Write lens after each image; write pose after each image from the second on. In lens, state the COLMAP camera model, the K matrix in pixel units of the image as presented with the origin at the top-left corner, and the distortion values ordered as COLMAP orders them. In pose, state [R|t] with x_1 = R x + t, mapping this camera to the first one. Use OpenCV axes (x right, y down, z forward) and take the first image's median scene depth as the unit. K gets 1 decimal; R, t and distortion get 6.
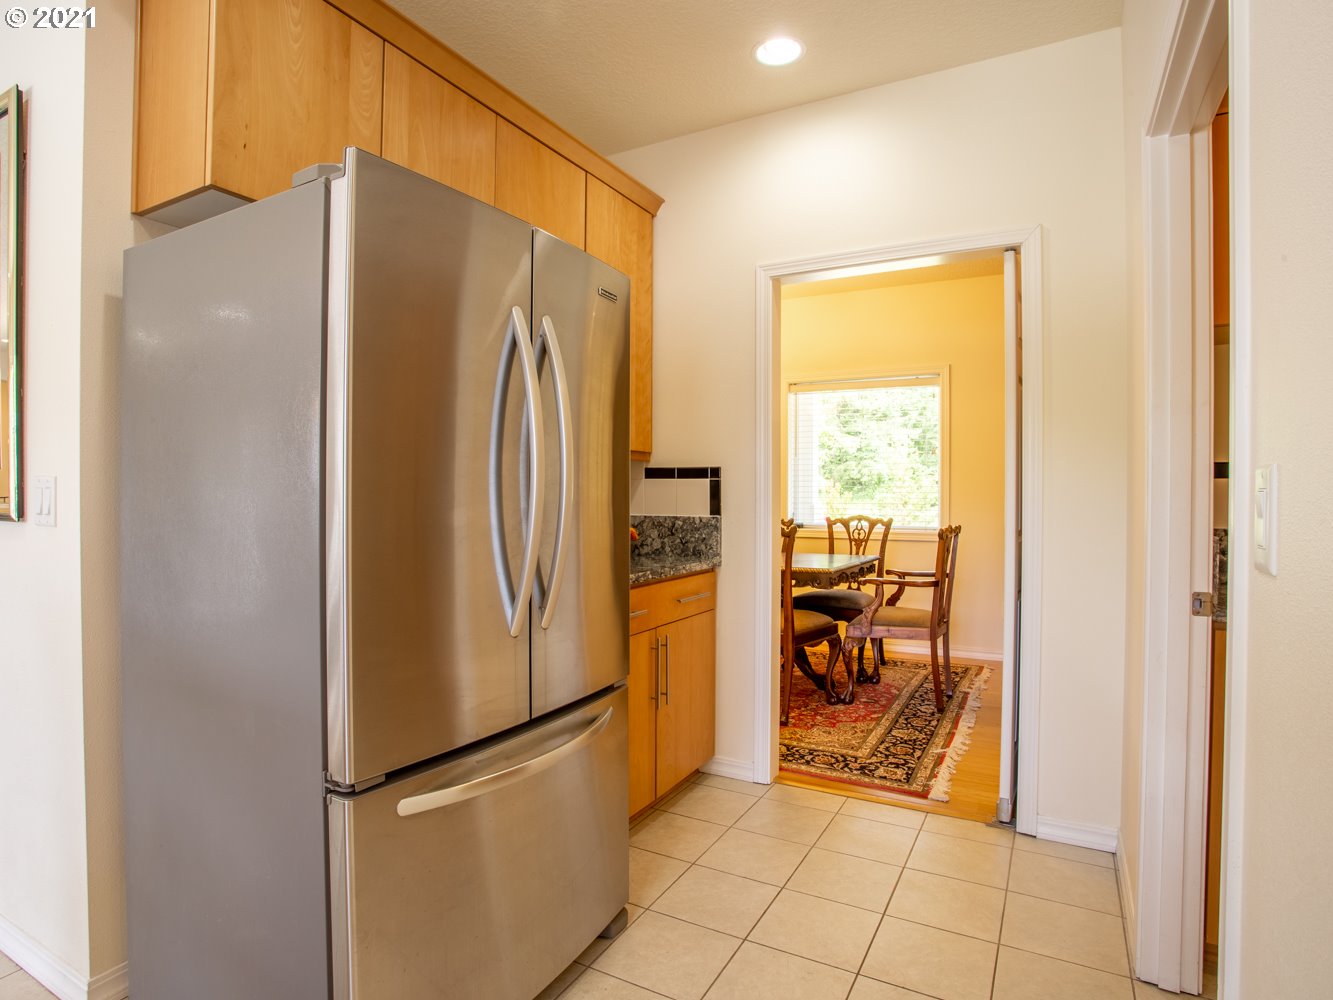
lens RADIAL K [[721.1, 0, 658.3], [0, 721.1, 496.9], [0, 0, 1]] dist [-0.030776, 0.005628]
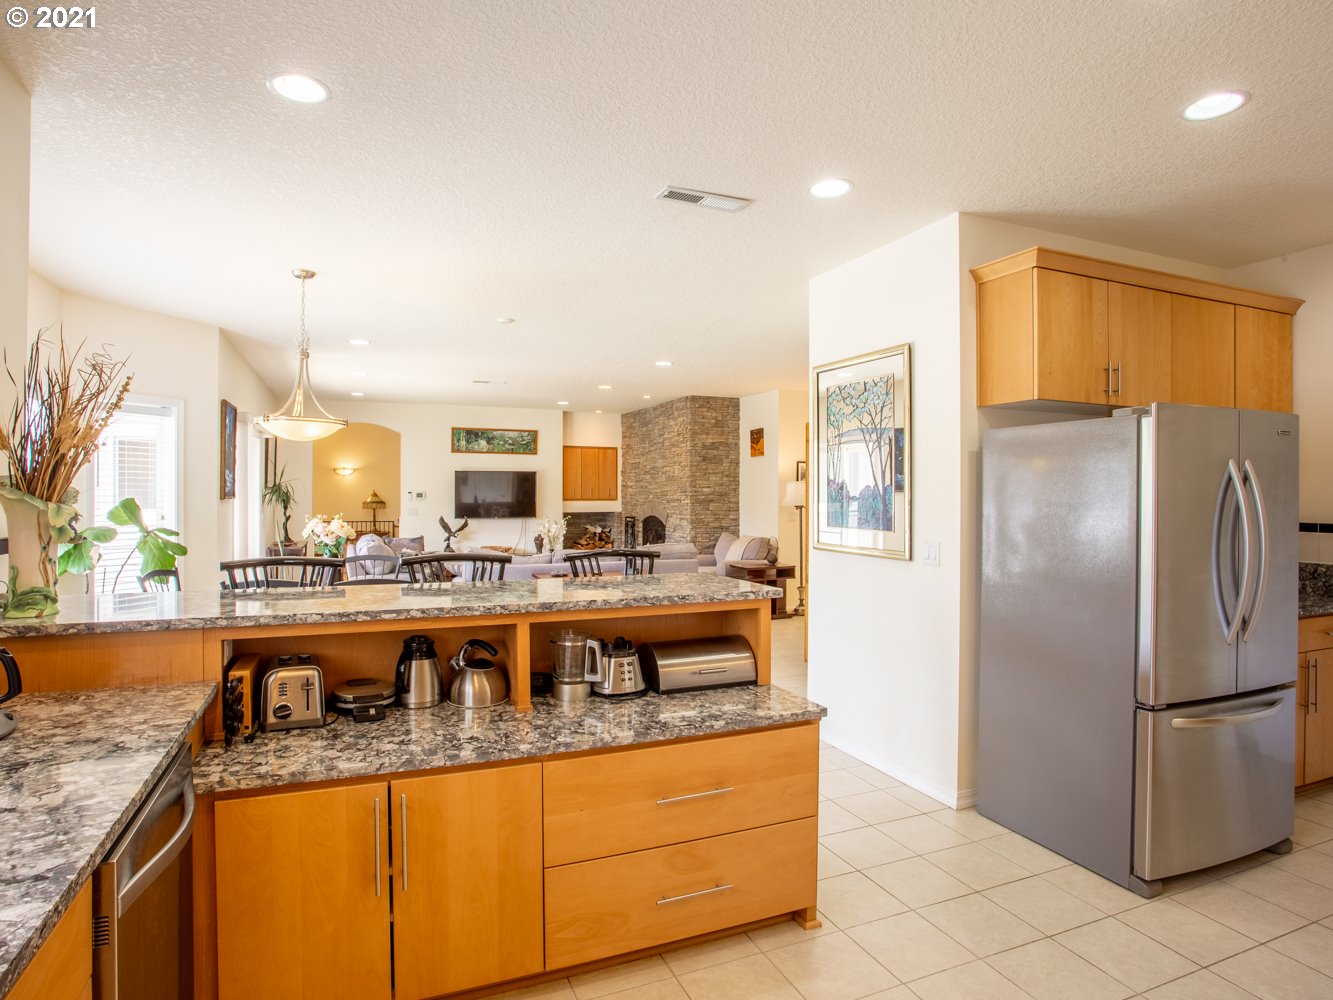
lens RADIAL K [[721.1, 0, 676.6], [0, 721.1, 497.3], [0, 0, 1]] dist [-0.030776, 0.005628]
pose [[0.790601, -0.001015, -0.612331, -0.153167], [-0.001229, 0.999994, -0.003244, -0.118228], [0.612331, 0.003317, 0.790595, -0.894579]]
